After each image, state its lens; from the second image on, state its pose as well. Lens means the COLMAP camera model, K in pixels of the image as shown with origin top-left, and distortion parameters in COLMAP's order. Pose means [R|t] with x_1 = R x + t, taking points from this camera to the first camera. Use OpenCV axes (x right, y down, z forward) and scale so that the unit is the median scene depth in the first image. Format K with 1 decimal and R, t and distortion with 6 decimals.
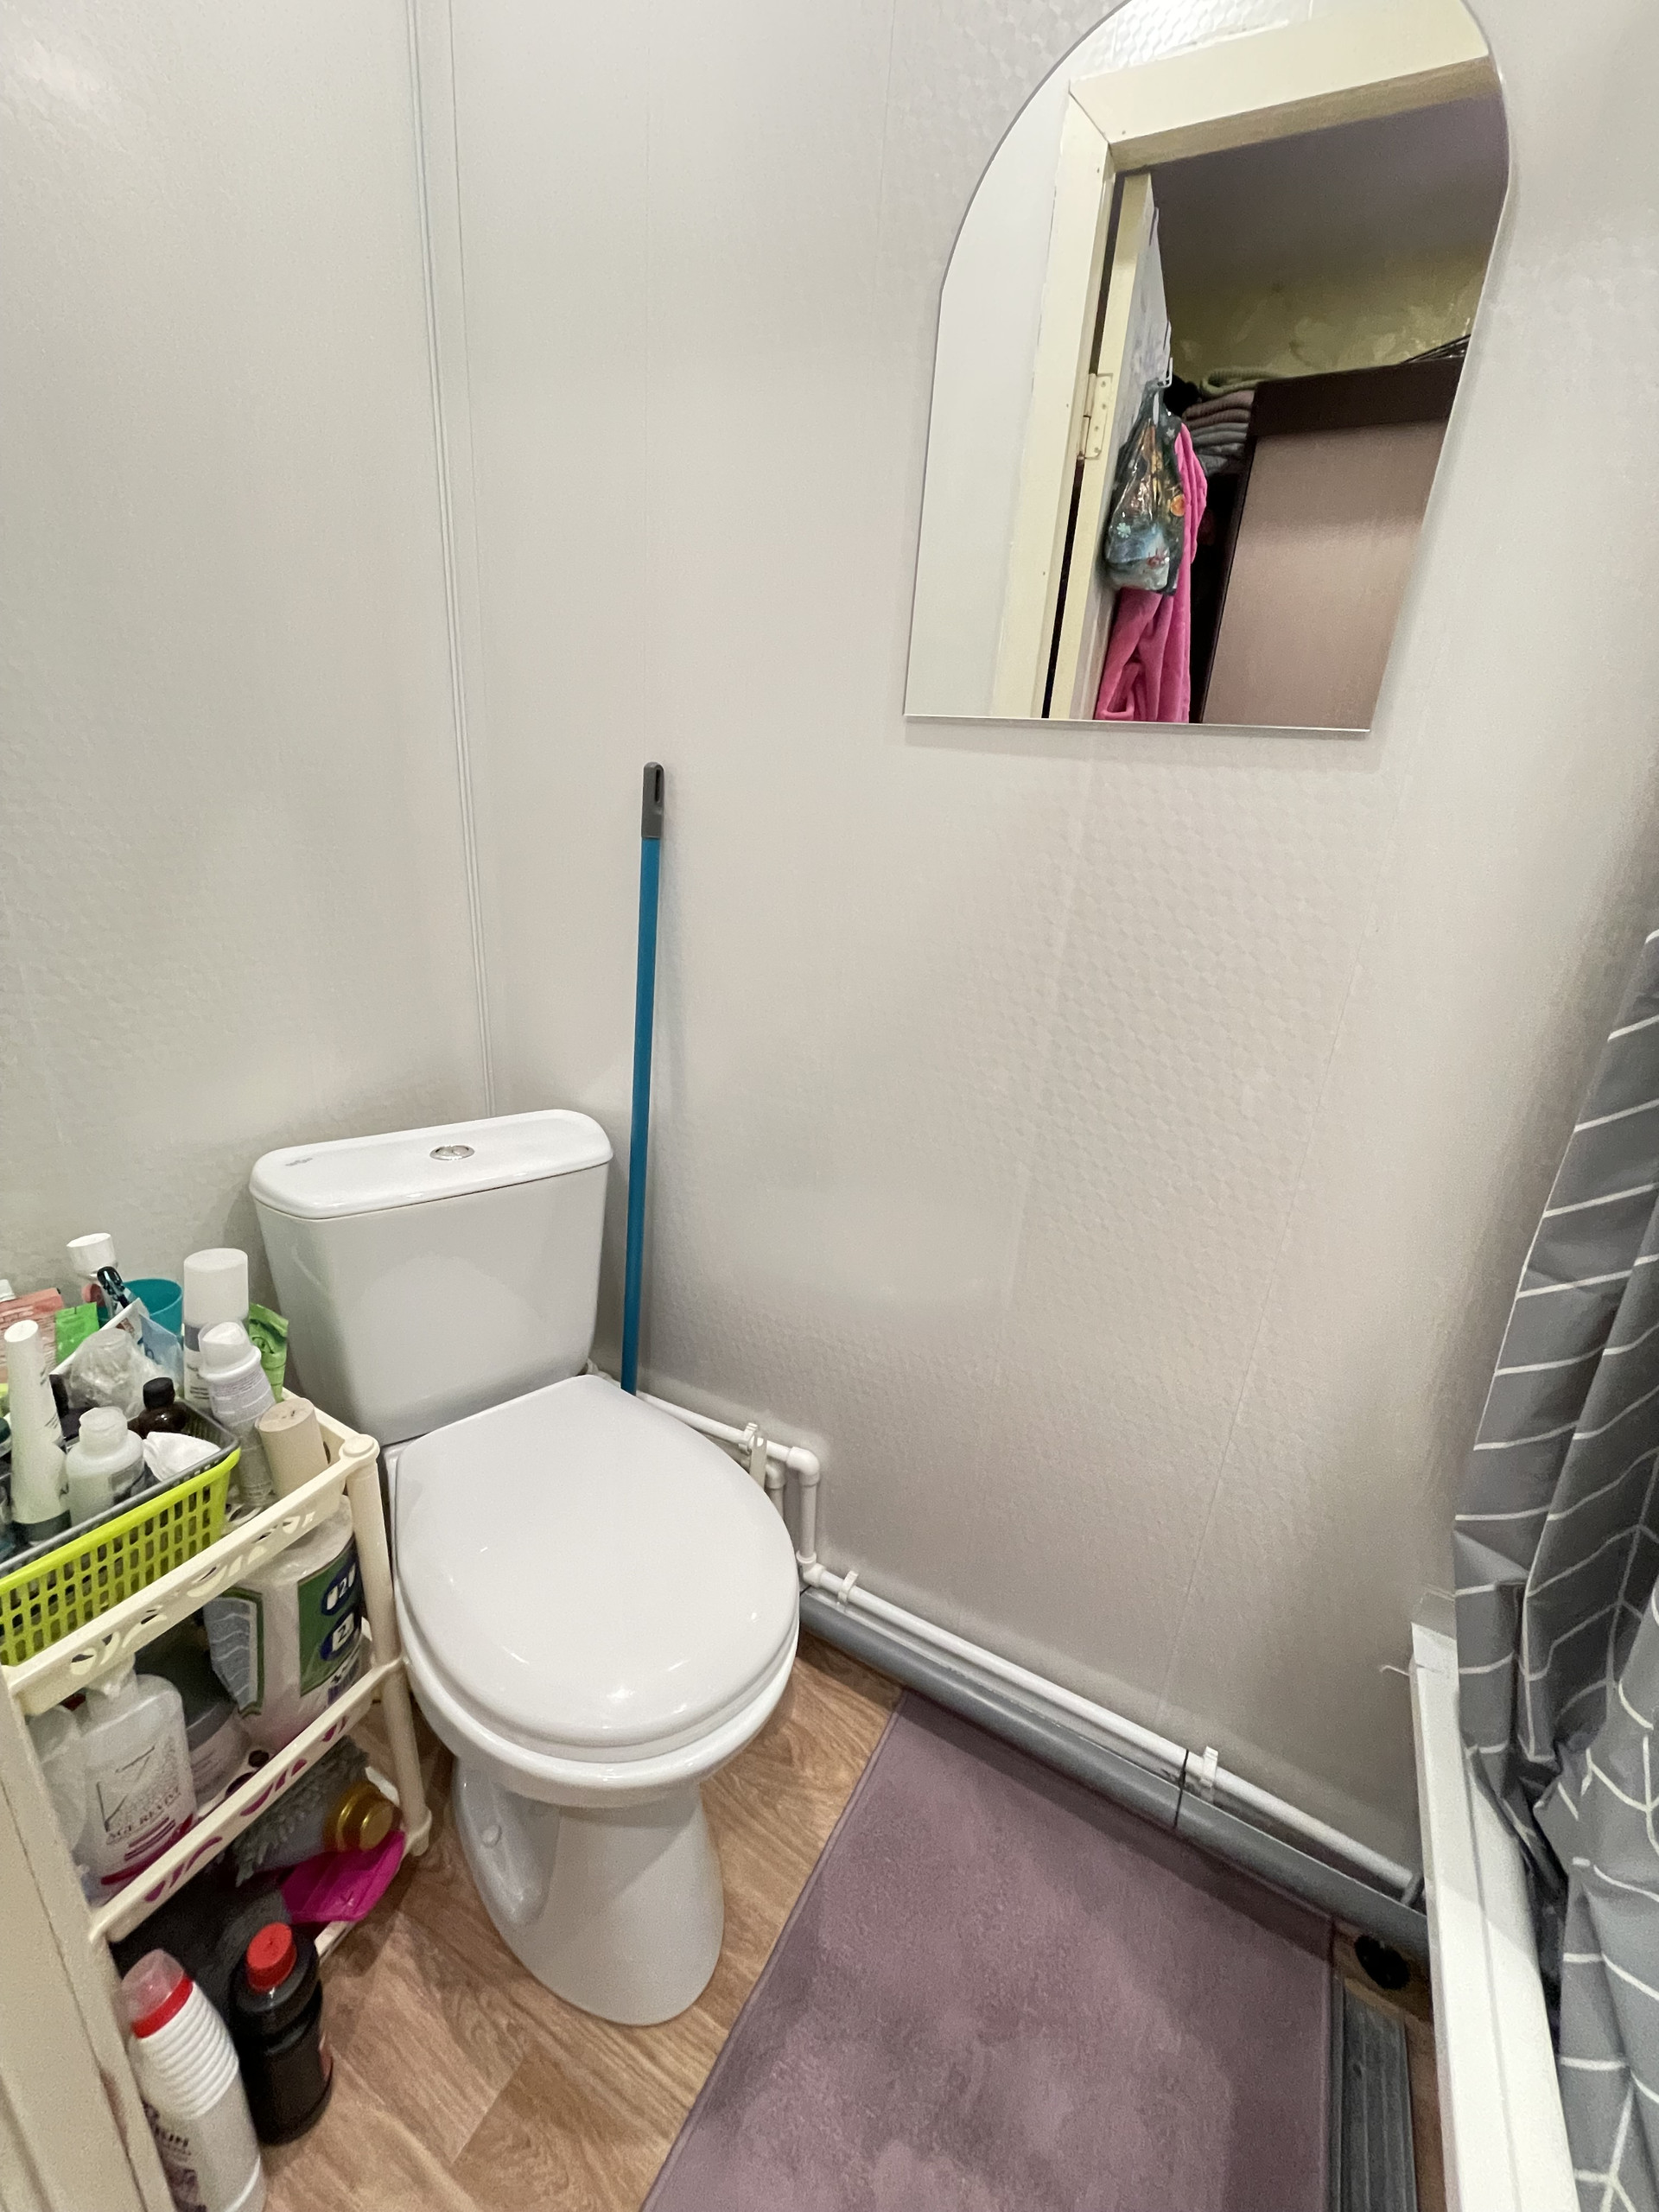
lens RADIAL K [[893.6, 0, 815.8], [0, 893.6, 1094.5], [0, 0, 1]] dist [0.000520, -0.000156]
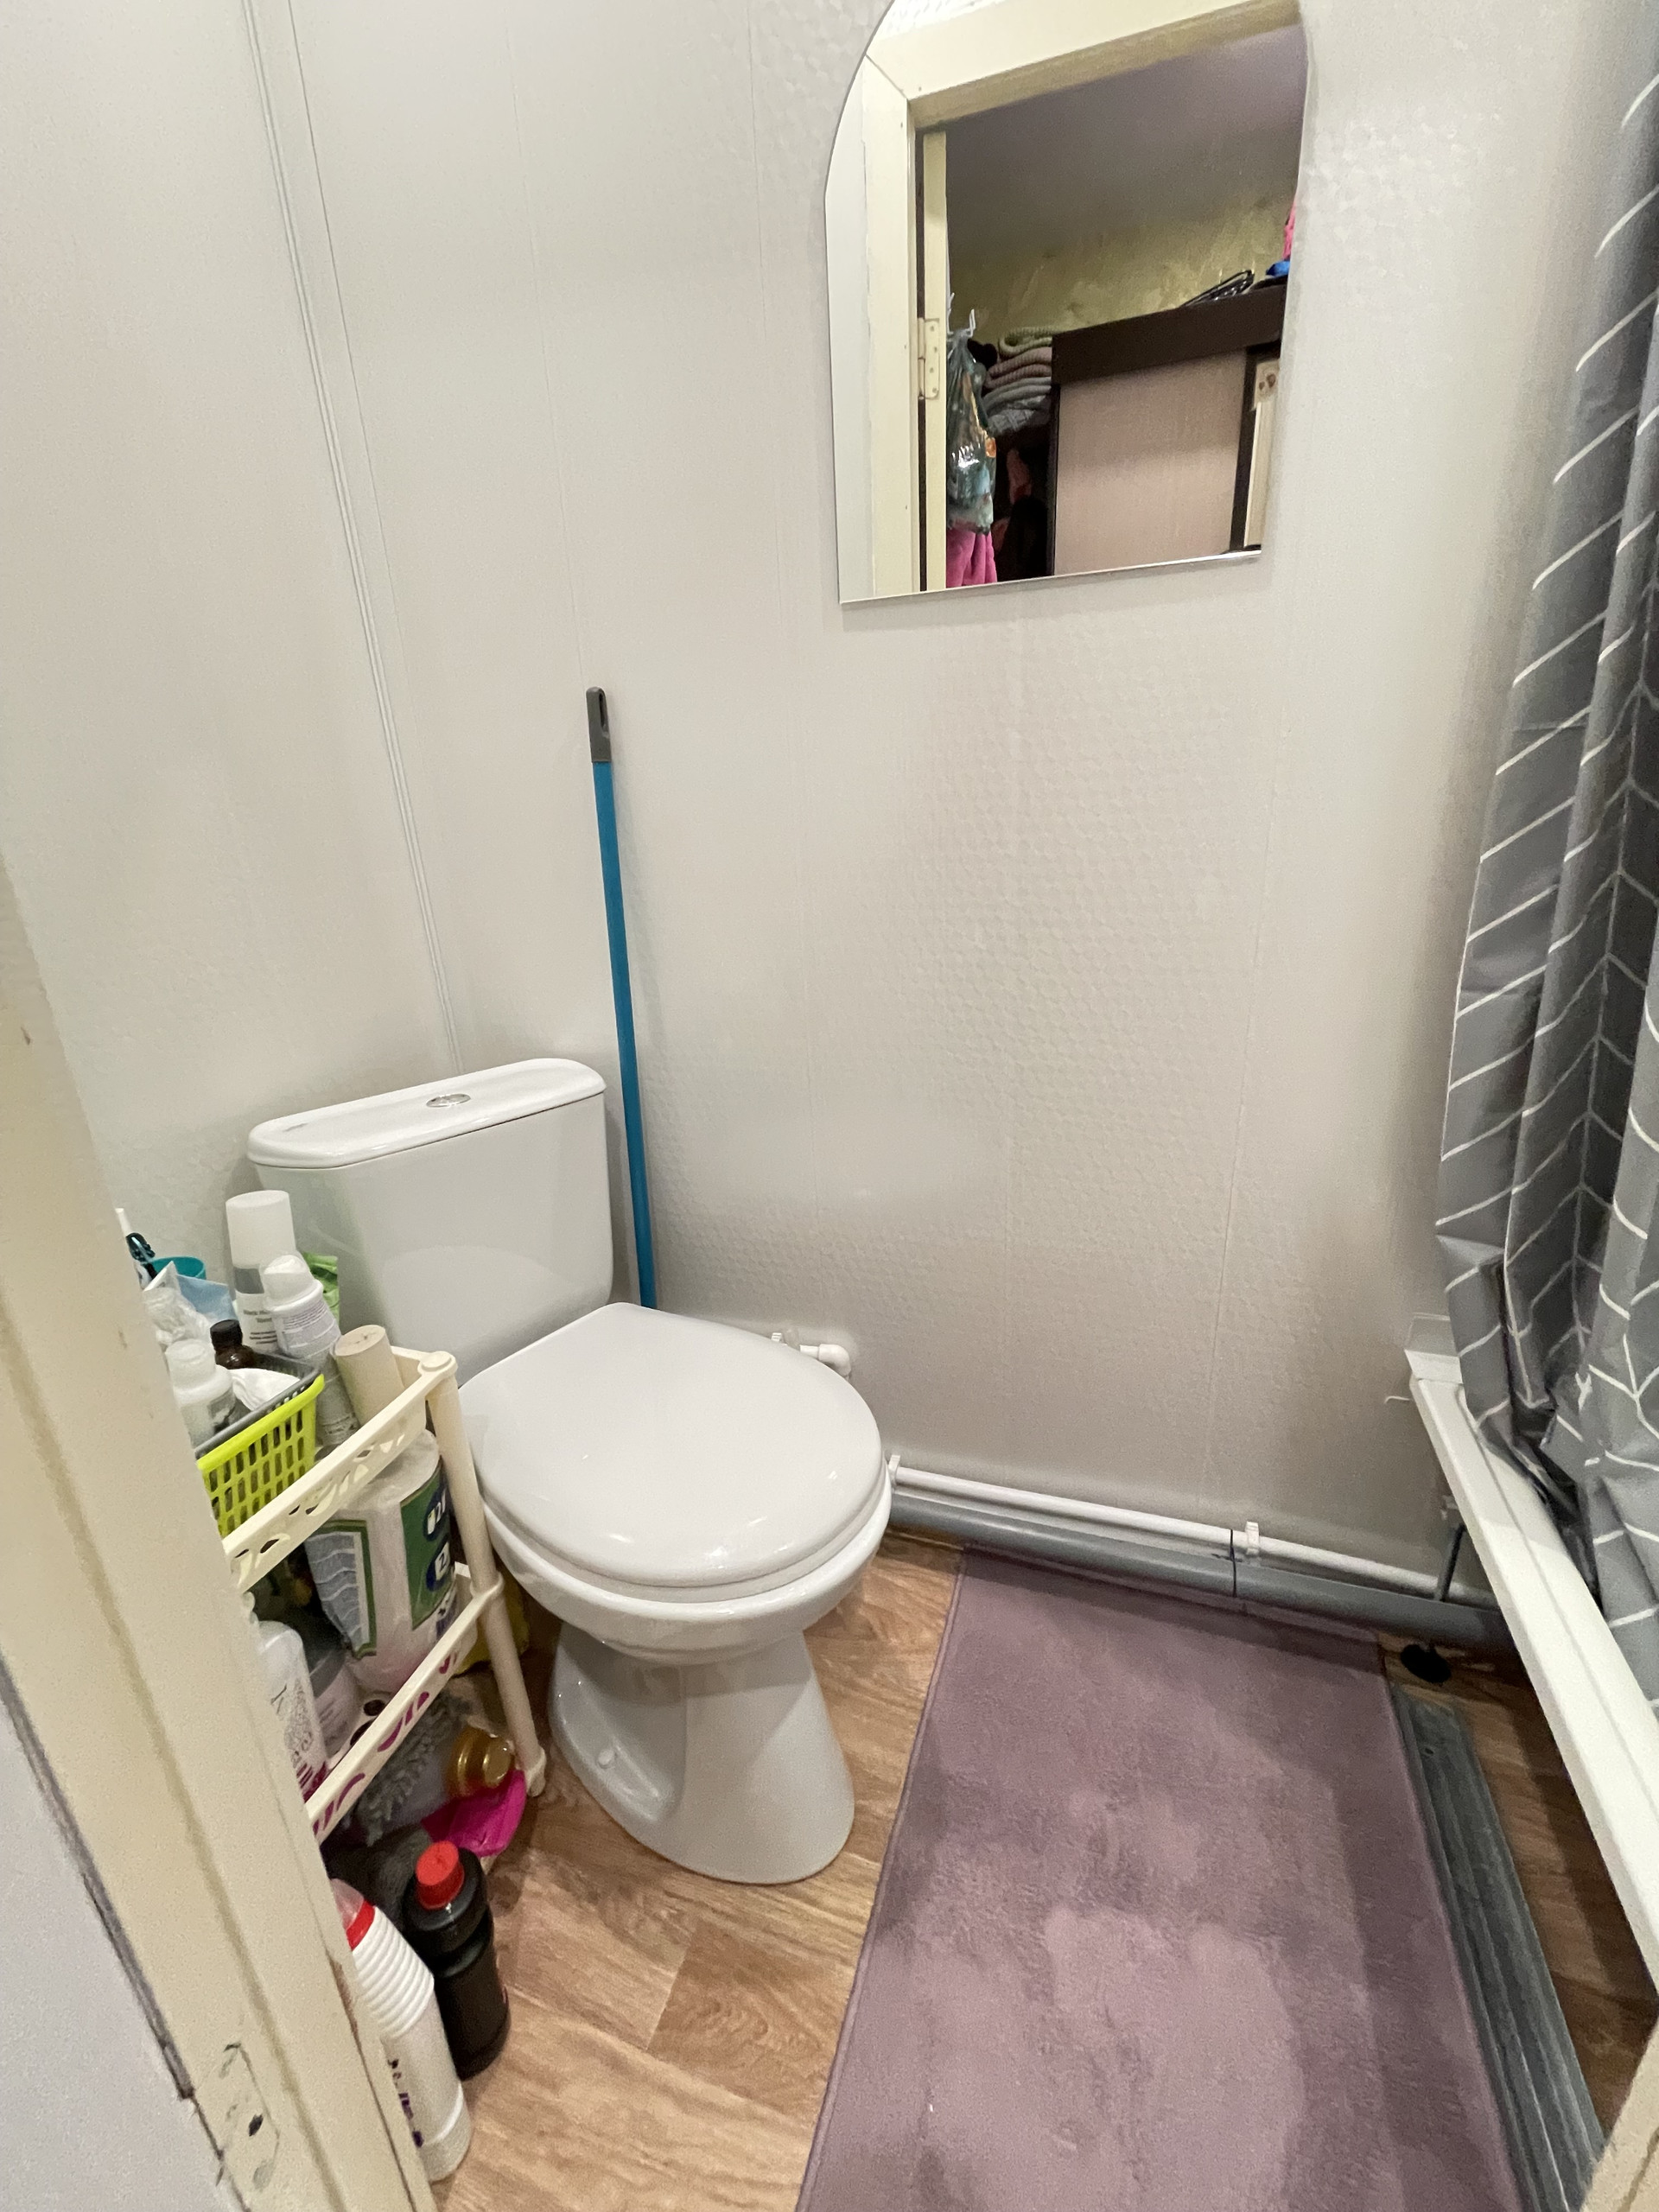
lens RADIAL K [[899.4, 0, 818.9], [0, 899.4, 1095.2], [0, 0, 1]] dist [-0.002119, 0.000632]
pose [[0.978950, -0.160143, 0.126539, -0.162541], [0.161753, 0.986828, -0.002485, 0.160835], [-0.124474, 0.022901, 0.991959, -0.049593]]
